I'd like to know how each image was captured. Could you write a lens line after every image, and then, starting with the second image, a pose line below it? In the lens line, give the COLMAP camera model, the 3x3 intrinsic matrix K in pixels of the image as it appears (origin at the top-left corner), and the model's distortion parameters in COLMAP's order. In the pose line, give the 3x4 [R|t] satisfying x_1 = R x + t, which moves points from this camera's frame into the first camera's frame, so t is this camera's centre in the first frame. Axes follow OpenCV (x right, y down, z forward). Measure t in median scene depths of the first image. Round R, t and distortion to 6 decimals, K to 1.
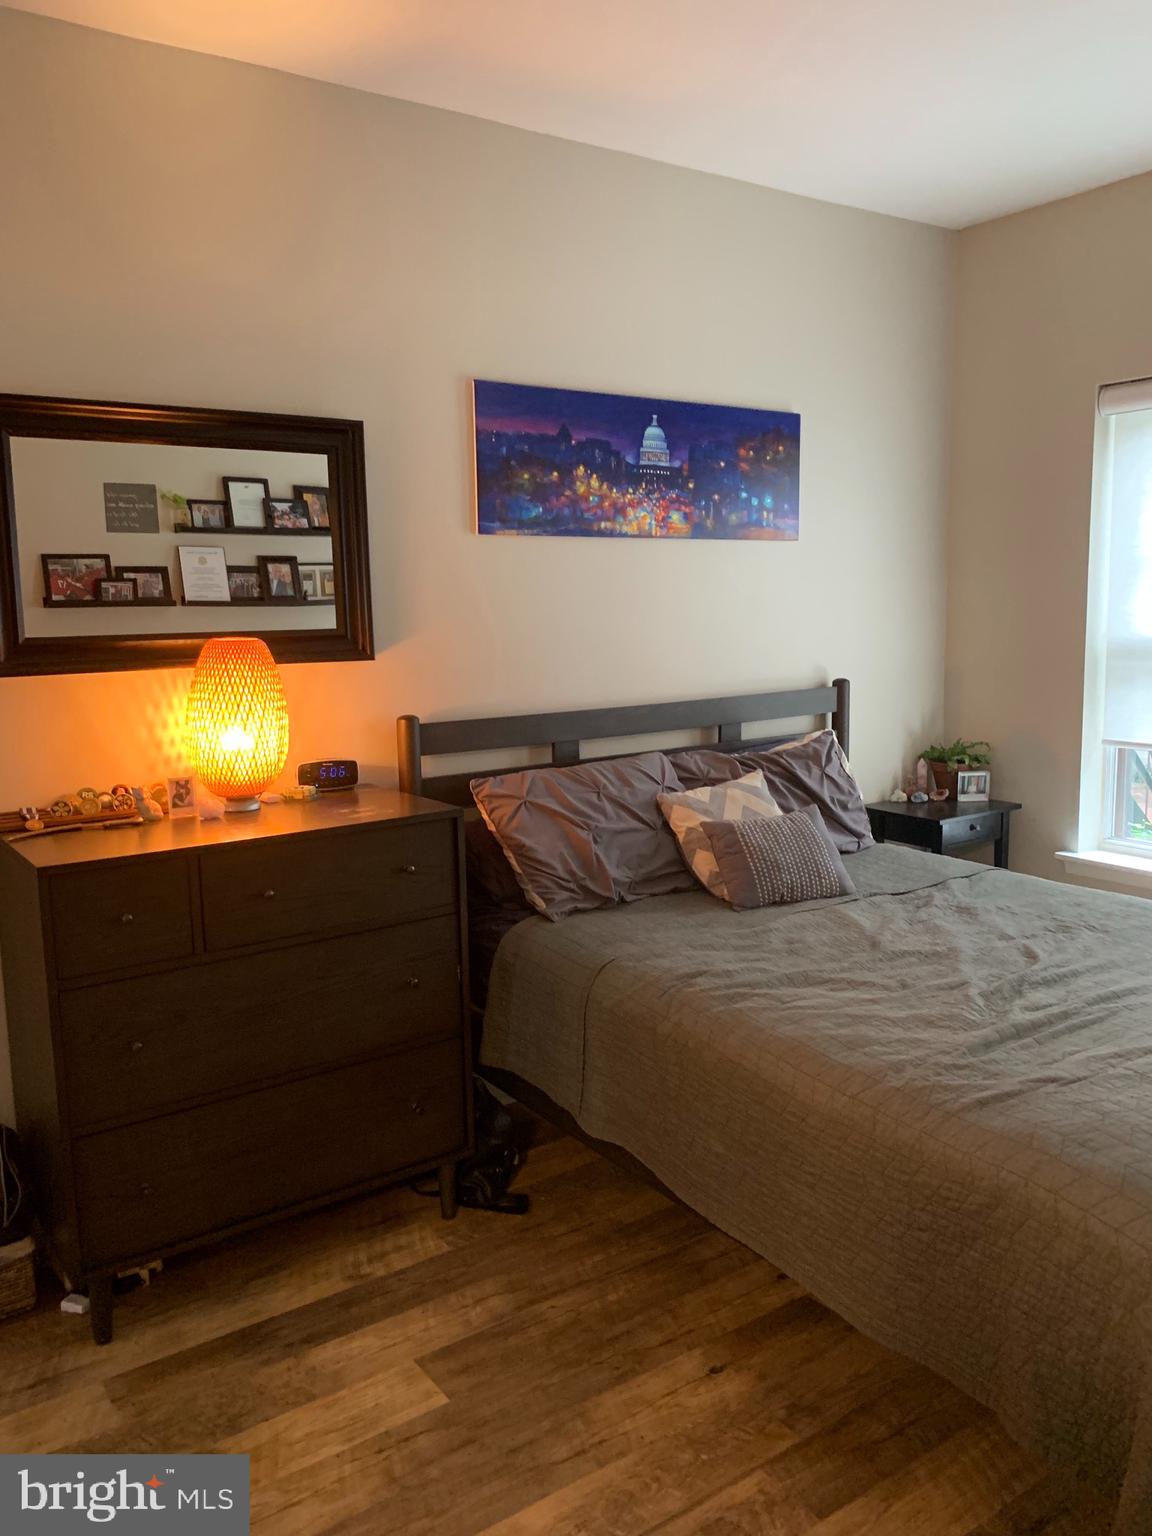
lens RADIAL K [[1156.3, 0, 576.0], [0, 1156.3, 768.0], [0, 0, 1]] dist [0.006489, -0.002361]
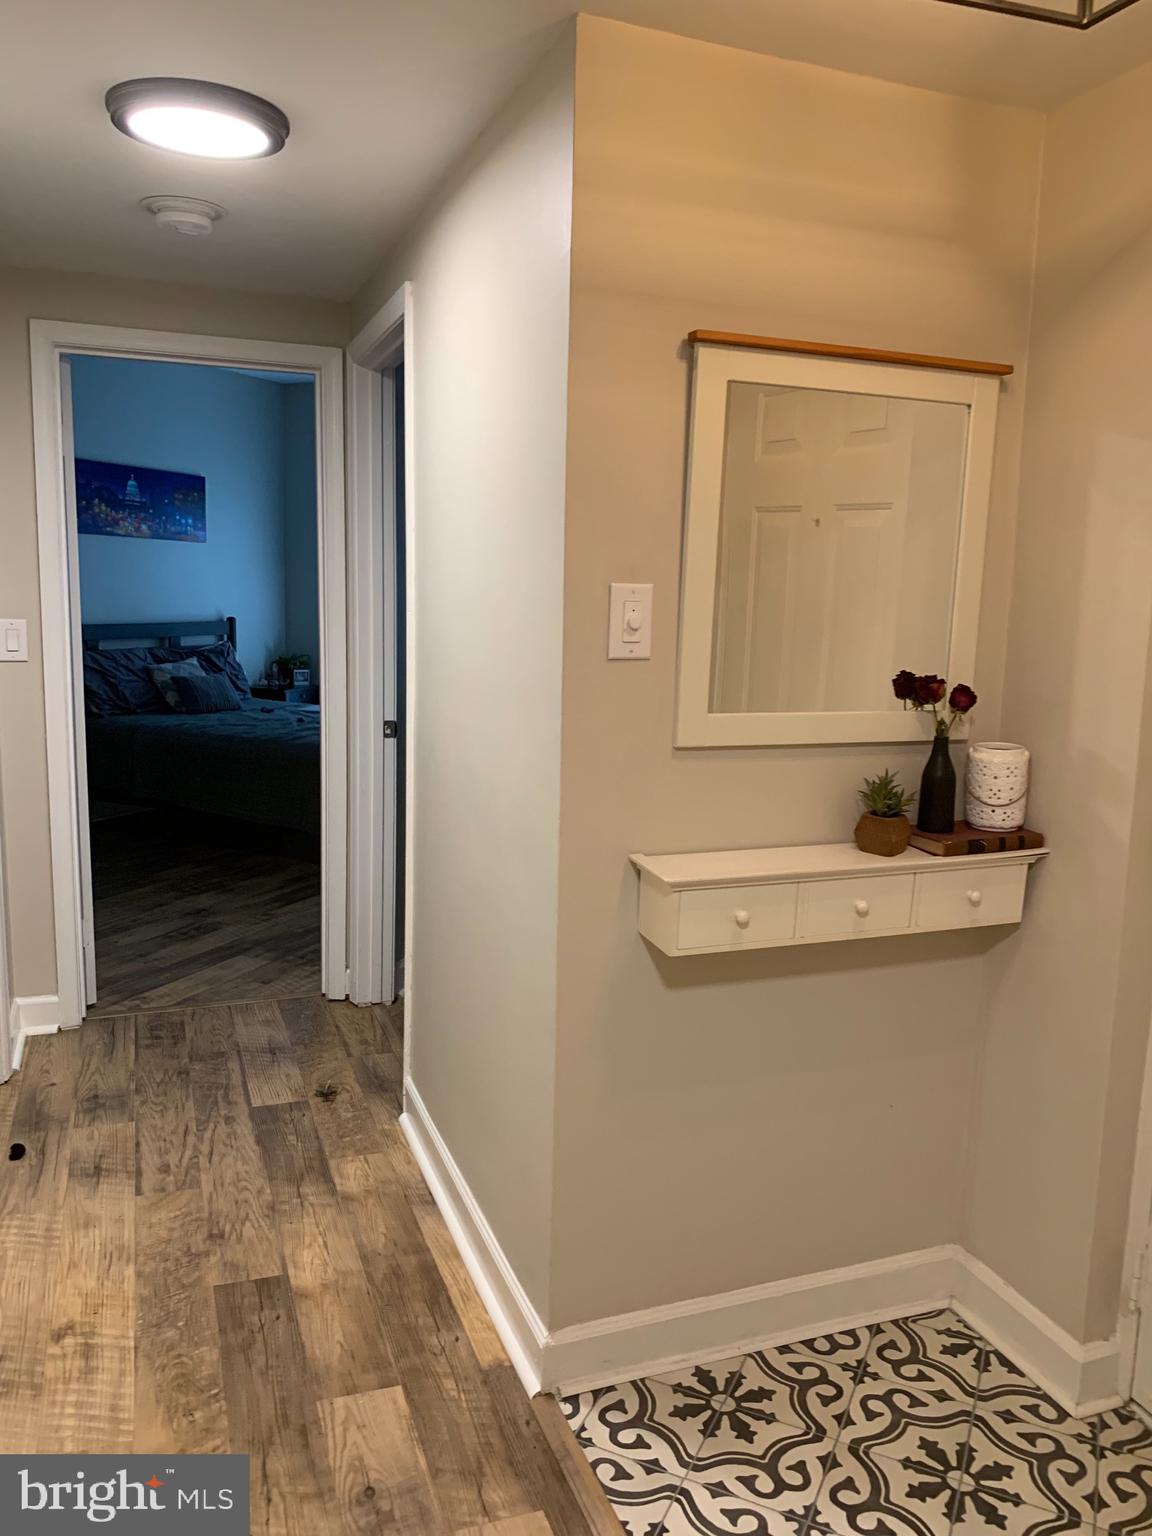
lens RADIAL K [[1156.3, 0, 576.0], [0, 1156.3, 768.0], [0, 0, 1]] dist [0.006489, -0.002361]
pose [[0.856255, -0.034304, 0.515412, -0.311219], [0.031085, 0.999406, 0.014874, 0.182306], [-0.515616, 0.003286, 0.856813, -1.047070]]
